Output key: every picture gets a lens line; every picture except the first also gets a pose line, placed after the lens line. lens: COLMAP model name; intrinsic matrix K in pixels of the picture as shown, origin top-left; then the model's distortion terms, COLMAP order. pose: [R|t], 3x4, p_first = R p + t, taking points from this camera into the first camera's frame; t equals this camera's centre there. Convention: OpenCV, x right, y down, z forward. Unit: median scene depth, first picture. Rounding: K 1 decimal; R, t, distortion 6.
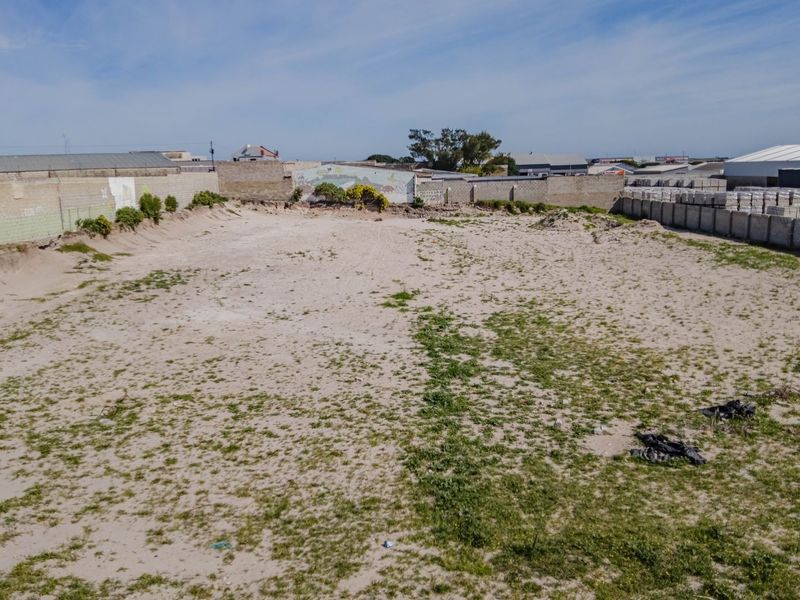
lens RADIAL K [[660.0, 0, 407.1], [0, 660.0, 297.9], [0, 0, 1]] dist [0.105322, -0.303175]
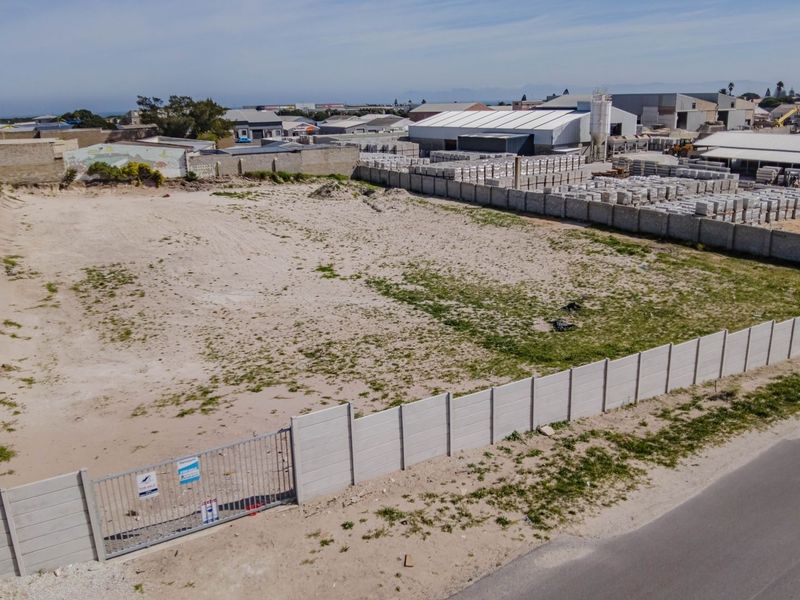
lens RADIAL K [[660.0, 0, 407.1], [0, 660.0, 297.9], [0, 0, 1]] dist [0.105322, -0.303175]
pose [[0.873196, -0.132468, 0.469021, -0.233078], [0.091310, 0.989778, 0.109552, -0.035837], [-0.478739, -0.052834, 0.876366, -0.159294]]
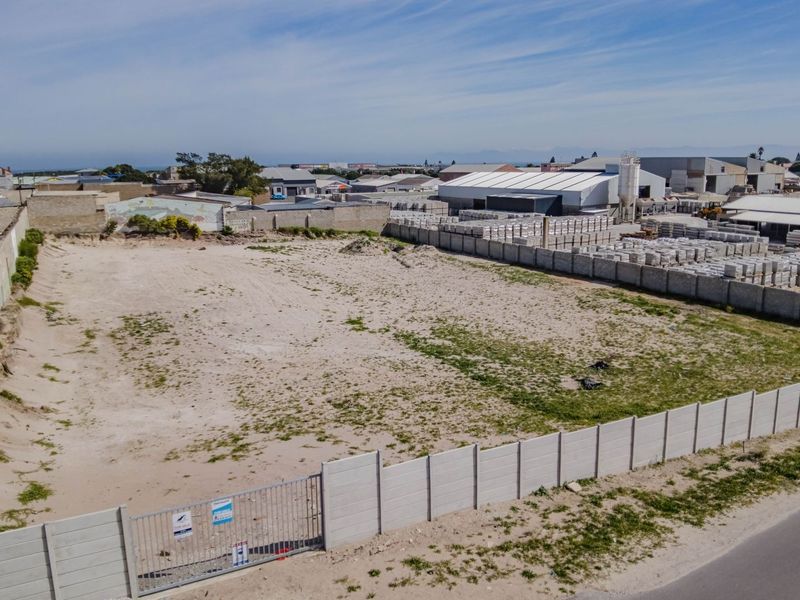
lens RADIAL K [[660.0, 0, 407.1], [0, 660.0, 297.9], [0, 0, 1]] dist [0.105322, -0.303175]
pose [[0.893706, -0.073203, 0.442642, -0.238513], [0.070750, 0.997250, 0.022075, -0.035055], [-0.443040, 0.011589, 0.896427, -0.165920]]
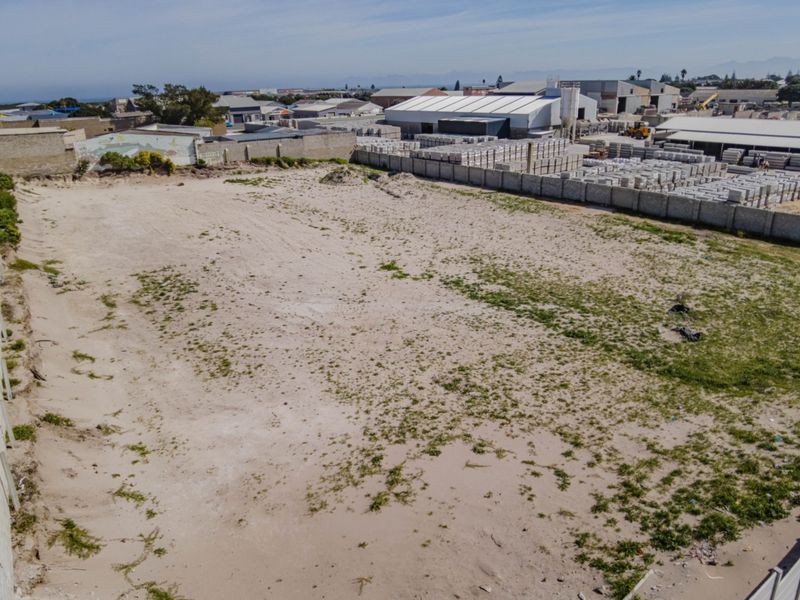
lens RADIAL K [[559.9, 0, 406.4], [0, 559.9, 298.5], [0, 0, 1]] dist [0.030386, -0.119578]
pose [[0.822294, -0.197416, 0.533721, -0.272262], [0.109519, 0.975264, 0.192003, -0.070618], [-0.558424, -0.099431, 0.823575, -0.008026]]
